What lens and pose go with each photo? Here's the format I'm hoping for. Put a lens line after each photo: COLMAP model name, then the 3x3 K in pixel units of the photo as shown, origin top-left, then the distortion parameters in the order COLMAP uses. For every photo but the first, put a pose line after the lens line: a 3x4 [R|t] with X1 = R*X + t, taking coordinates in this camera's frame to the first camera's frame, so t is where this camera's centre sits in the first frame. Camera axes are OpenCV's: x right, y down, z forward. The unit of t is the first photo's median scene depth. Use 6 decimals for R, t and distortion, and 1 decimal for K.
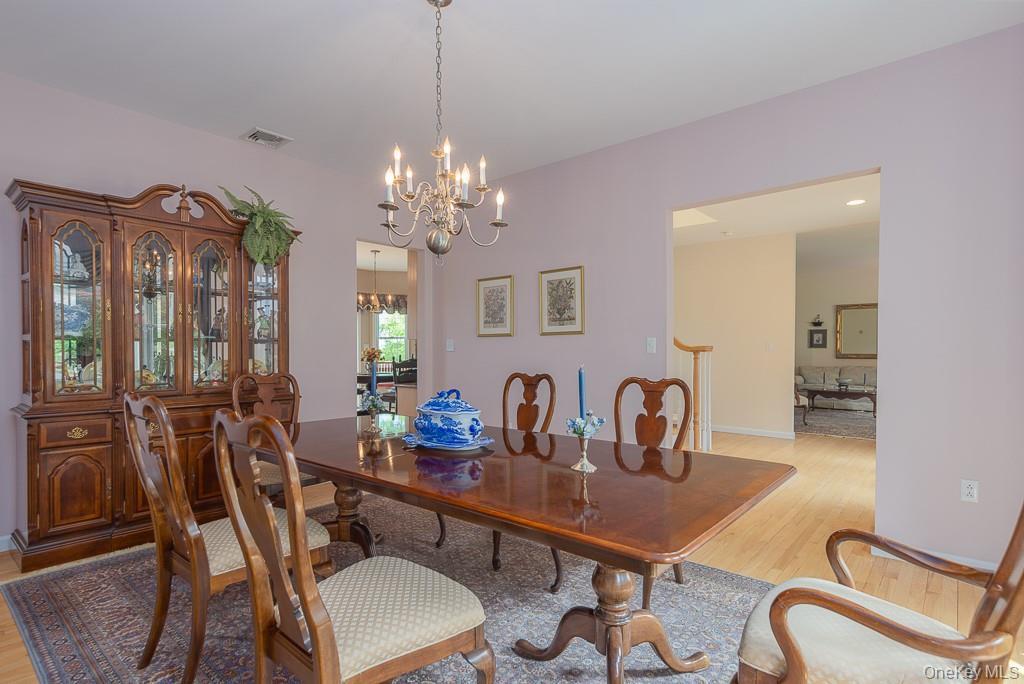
lens RADIAL K [[516.9, 0, 513.4], [0, 516.9, 356.0], [0, 0, 1]] dist [-0.002754, -0.001996]
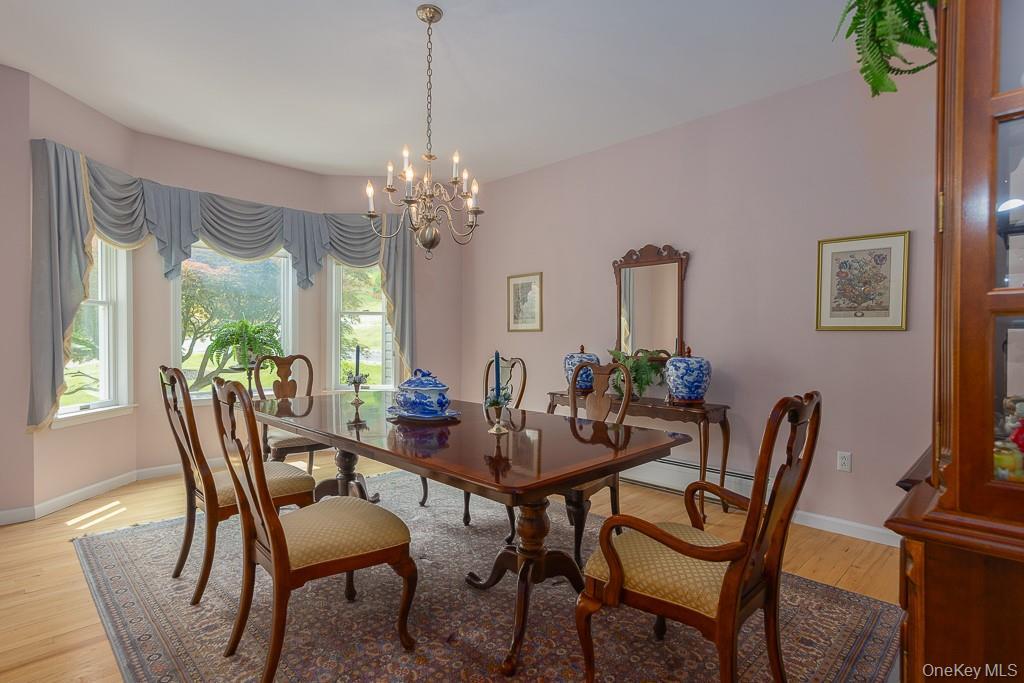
lens RADIAL K [[517.9, 0, 512.0], [0, 517.9, 341.5], [0, 0, 1]] dist [-0.000942, 0.000353]
pose [[0.996510, 0.003775, -0.083384, 0.166339], [-0.003855, 0.999992, -0.000789, 0.000662], [0.083380, 0.001107, 0.996517, -0.161115]]
